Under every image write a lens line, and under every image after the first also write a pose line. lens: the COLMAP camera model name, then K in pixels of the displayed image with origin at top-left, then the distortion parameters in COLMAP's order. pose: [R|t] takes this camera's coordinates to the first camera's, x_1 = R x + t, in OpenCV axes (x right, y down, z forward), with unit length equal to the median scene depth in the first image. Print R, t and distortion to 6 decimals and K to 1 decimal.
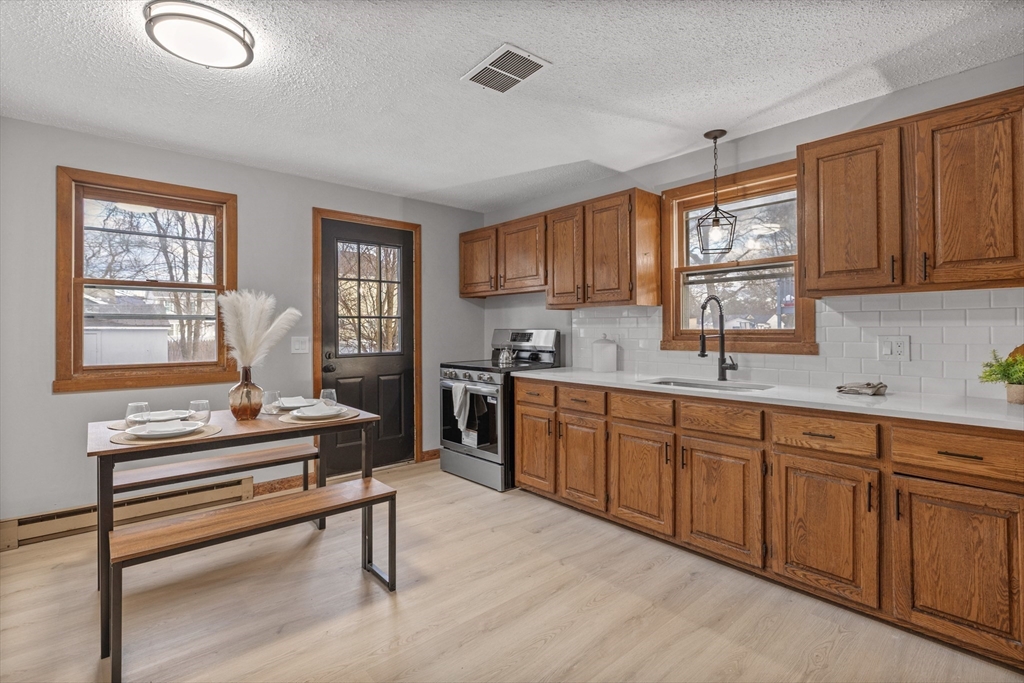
lens RADIAL K [[480.3, 0, 510.6], [0, 480.3, 336.2], [0, 0, 1]] dist [-0.000467, 0.000544]
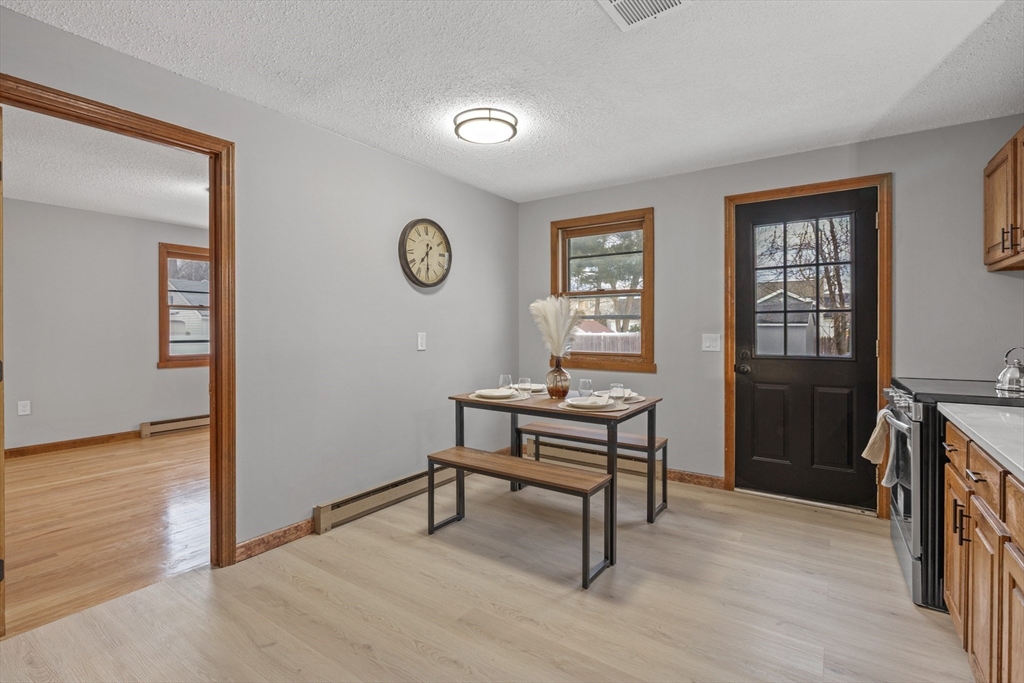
lens RADIAL K [[480.3, 0, 504.5], [0, 480.3, 337.5], [0, 0, 1]] dist [-0.000467, 0.000544]
pose [[0.239452, 0.022652, -0.970644, 0.422764], [-0.012729, 0.999715, 0.020190, -0.006620], [0.970825, 0.007520, 0.239672, 0.372038]]
